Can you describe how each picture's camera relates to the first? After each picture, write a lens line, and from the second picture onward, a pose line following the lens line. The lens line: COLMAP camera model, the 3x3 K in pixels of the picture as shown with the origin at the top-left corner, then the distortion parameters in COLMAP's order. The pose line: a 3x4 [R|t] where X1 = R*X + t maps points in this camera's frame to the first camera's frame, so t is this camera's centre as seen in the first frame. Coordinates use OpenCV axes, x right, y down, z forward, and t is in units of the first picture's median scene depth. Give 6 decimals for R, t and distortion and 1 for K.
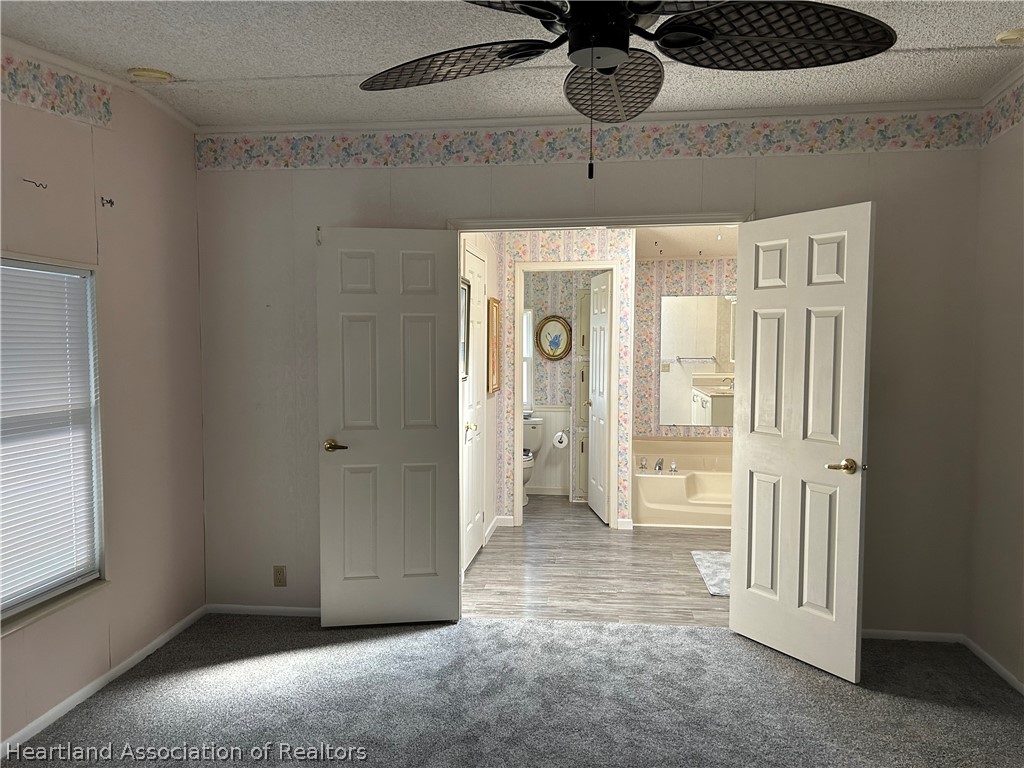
lens RADIAL K [[769.1, 0, 509.2], [0, 769.1, 386.2], [0, 0, 1]] dist [0.074027, -0.077743]
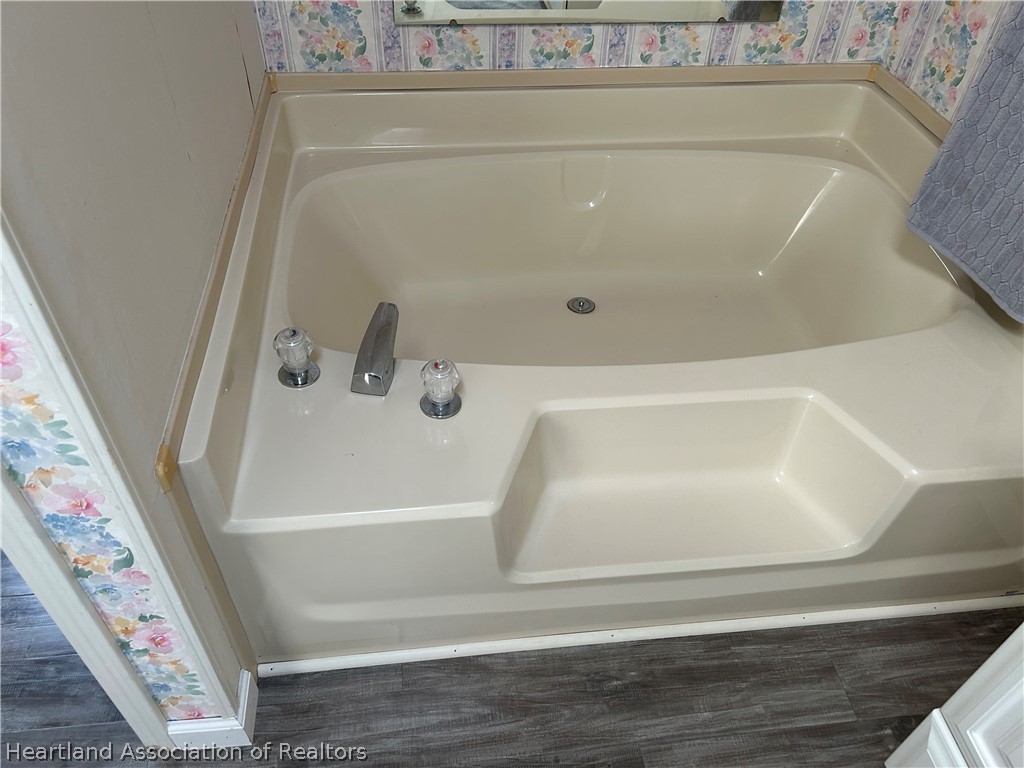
lens RADIAL K [[769.1, 0, 514.6], [0, 769.1, 382.7], [0, 0, 1]] dist [0.074027, -0.077743]
pose [[0.970533, -0.136475, 0.198598, 0.135461], [-0.025605, 0.761087, 0.648145, -0.017955], [-0.239605, -0.634131, 0.735165, 0.598806]]
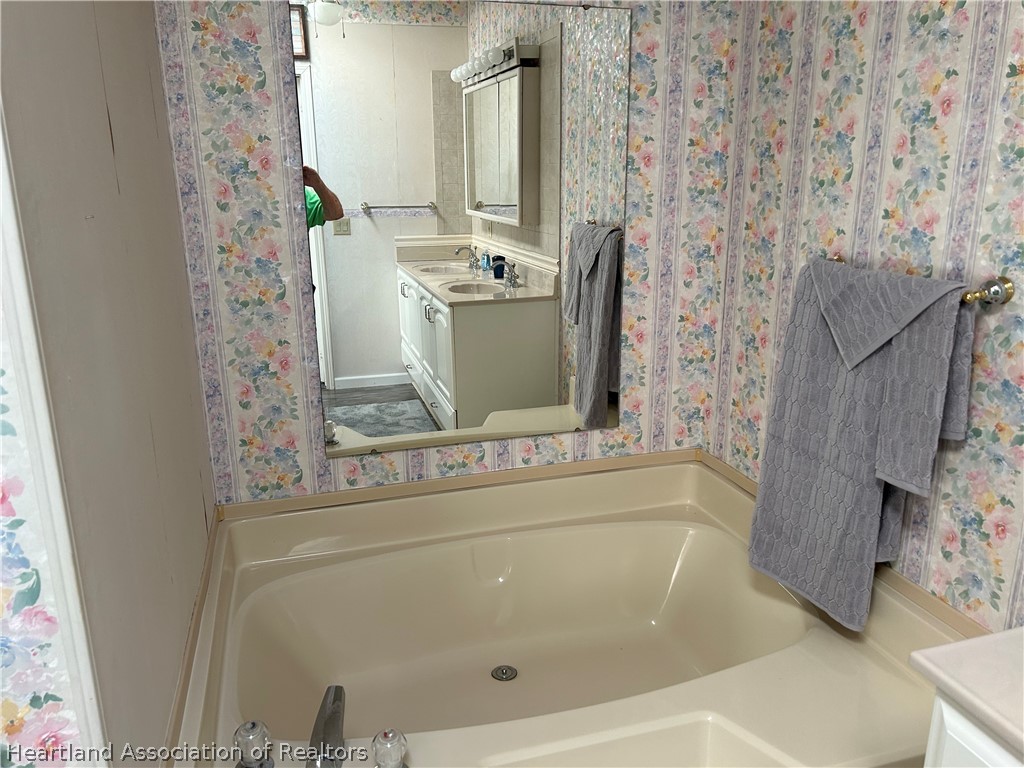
lens RADIAL K [[769.1, 0, 509.2], [0, 769.1, 379.2], [0, 0, 1]] dist [0.074027, -0.077743]
pose [[0.921321, -0.108413, 0.373382, 0.121678], [0.031679, 0.978077, 0.205821, -0.032021], [-0.387510, -0.177799, 0.904557, 0.566783]]
